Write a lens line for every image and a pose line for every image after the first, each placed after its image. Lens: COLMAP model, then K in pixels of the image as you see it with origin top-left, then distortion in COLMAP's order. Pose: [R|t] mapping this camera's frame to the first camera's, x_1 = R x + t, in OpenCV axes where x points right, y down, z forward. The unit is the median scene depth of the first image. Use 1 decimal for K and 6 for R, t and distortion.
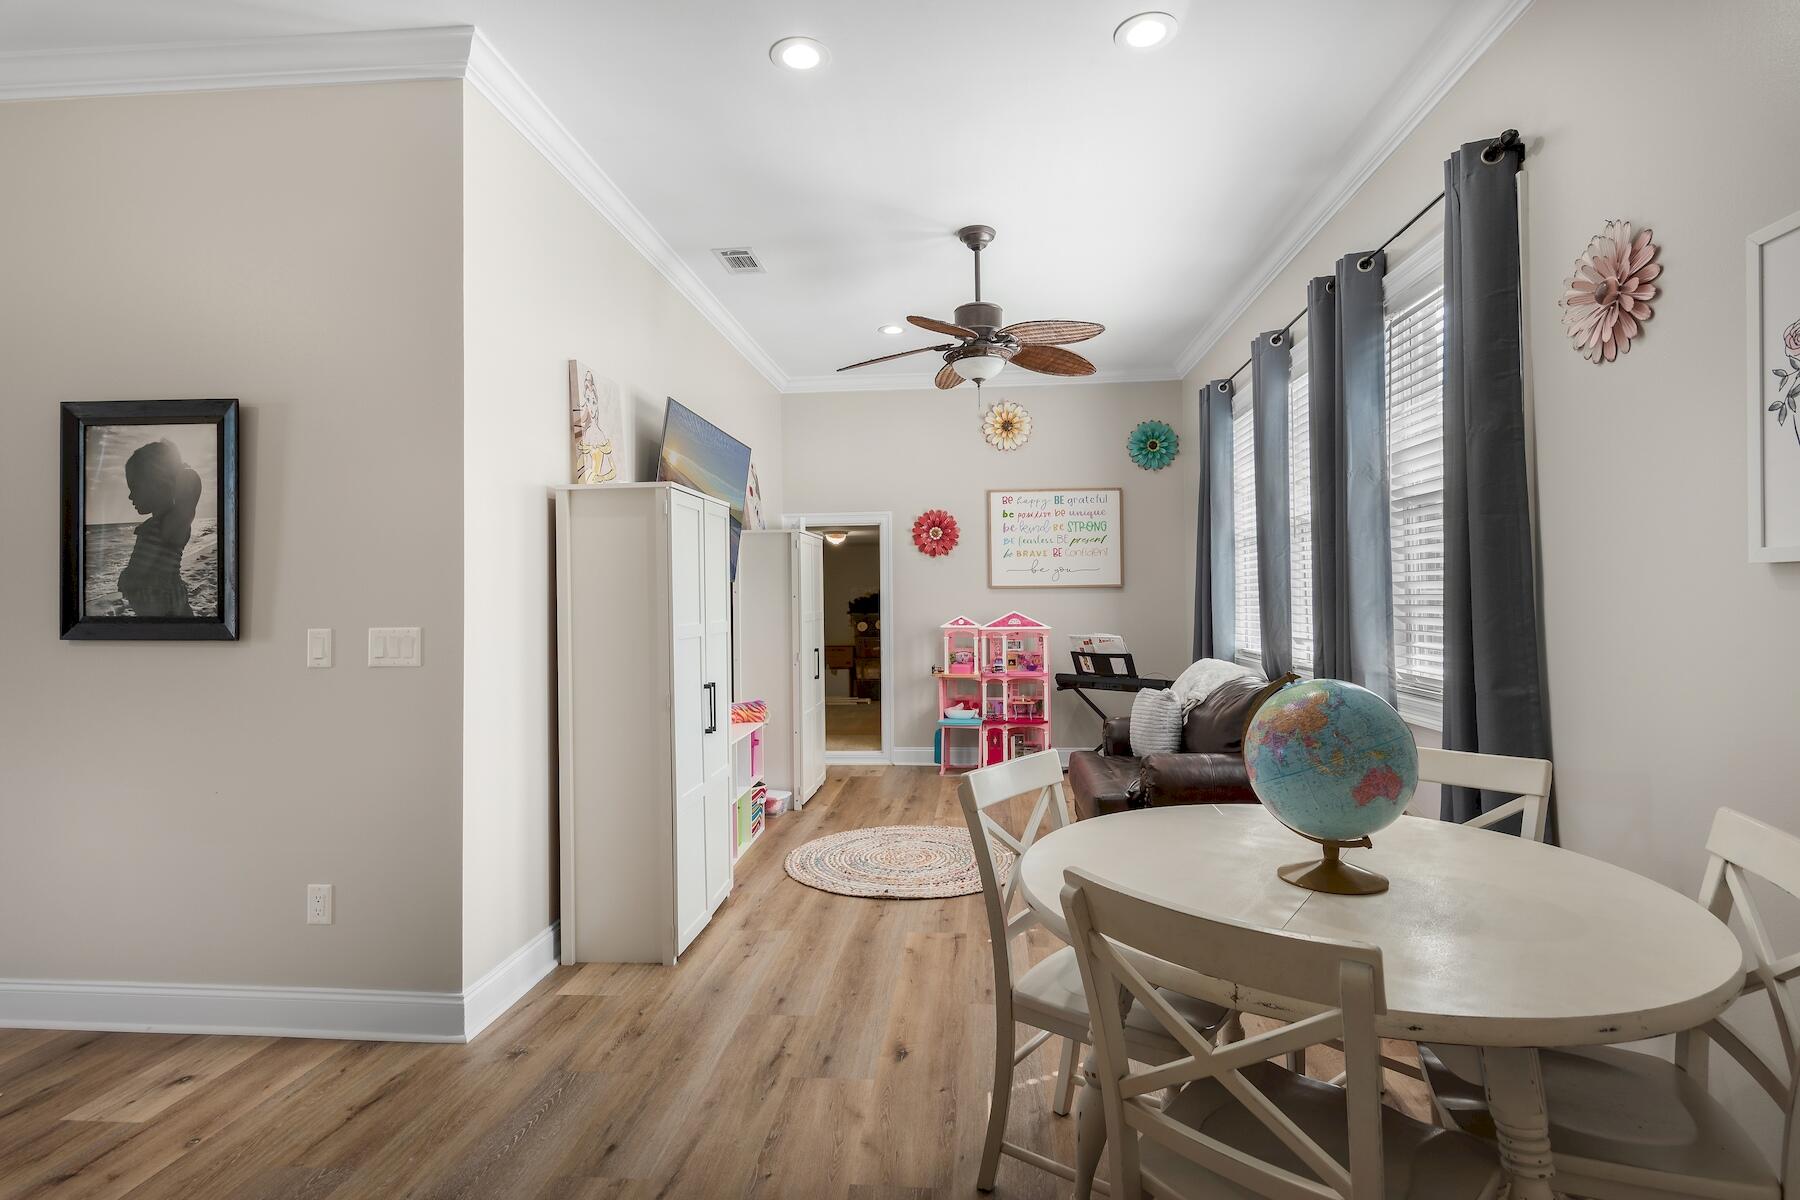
lens RADIAL K [[885.5, 0, 908.1], [0, 885.5, 583.5], [0, 0, 1]] dist [0.003546, 0.001423]
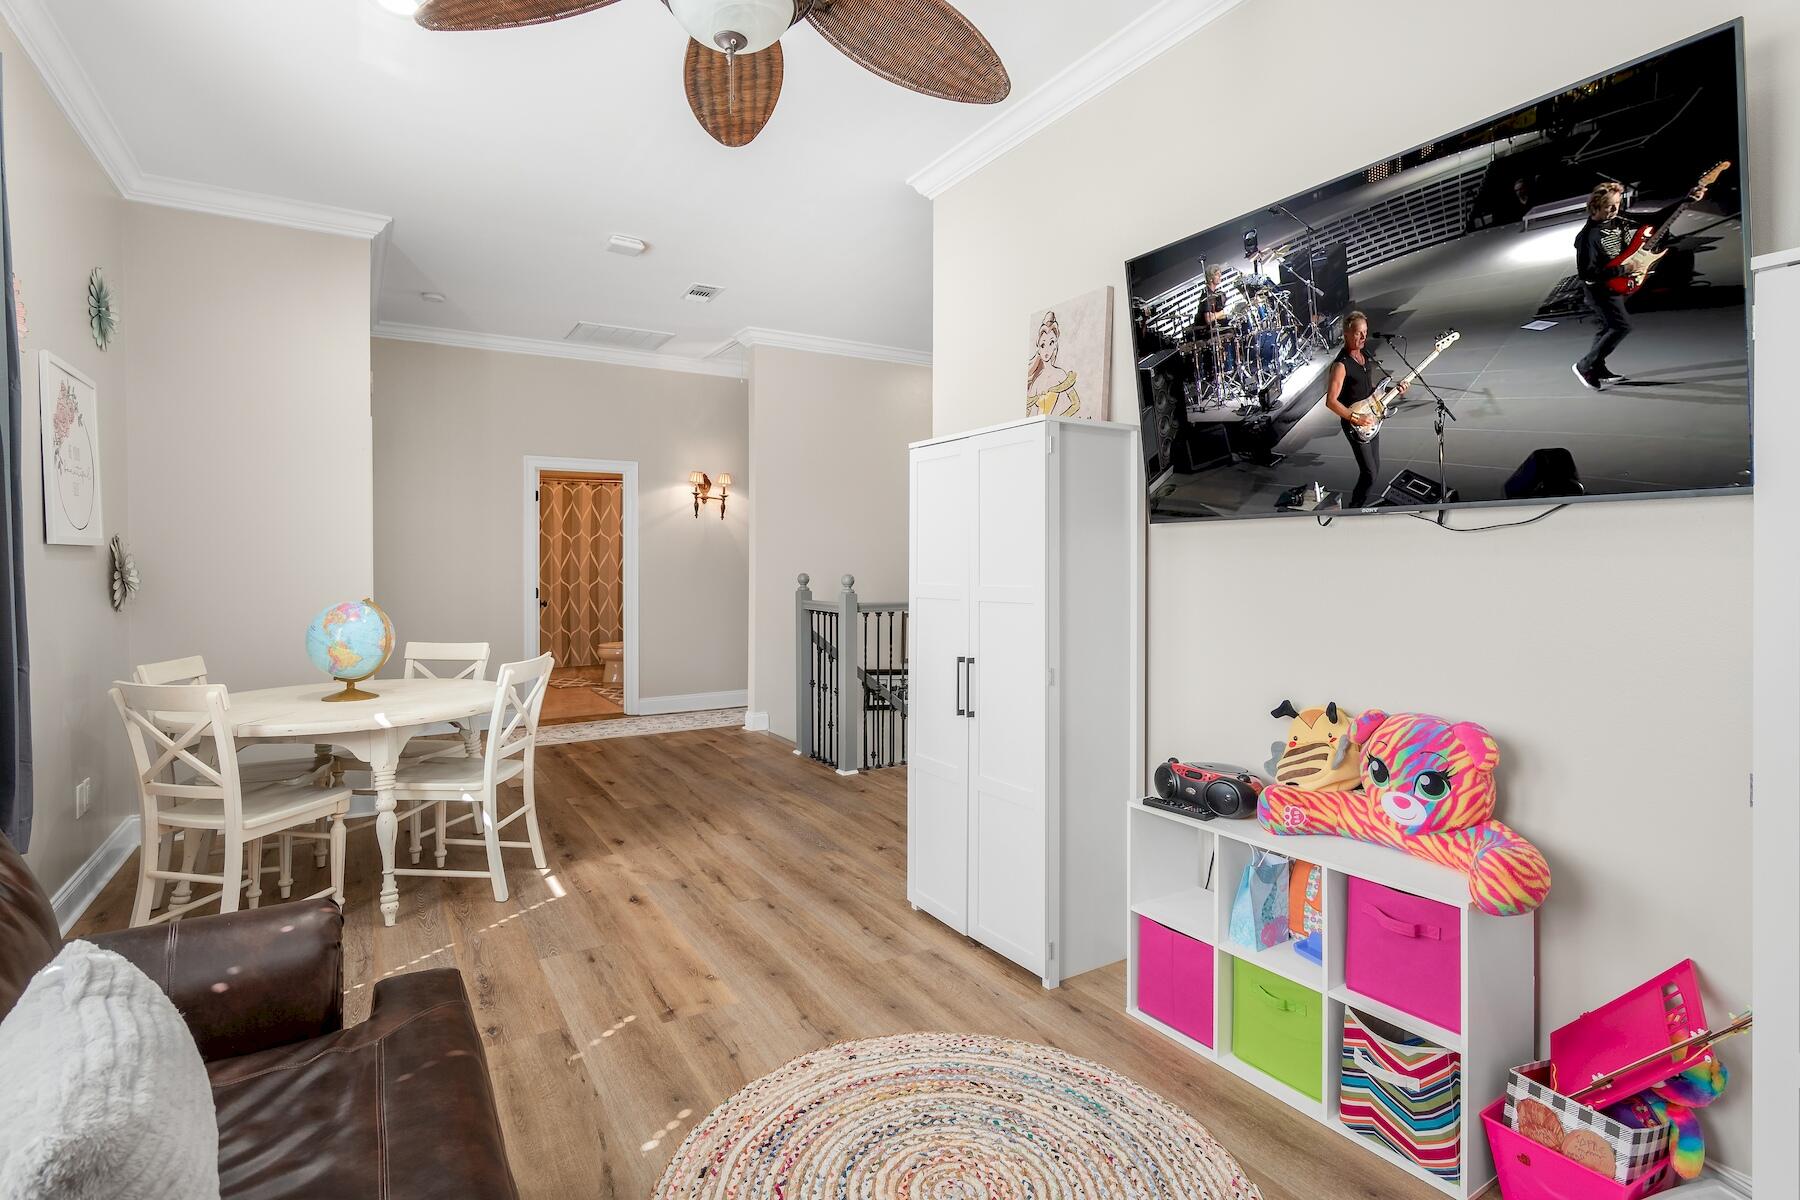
lens RADIAL K [[885.5, 0, 905.9], [0, 885.5, 585.7], [0, 0, 1]] dist [0.003546, 0.001423]
pose [[-0.802728, 0.027966, -0.595690, 0.100365], [0.019190, 0.999594, 0.021068, 0.008377], [0.596037, 0.005480, -0.802938, 0.520519]]
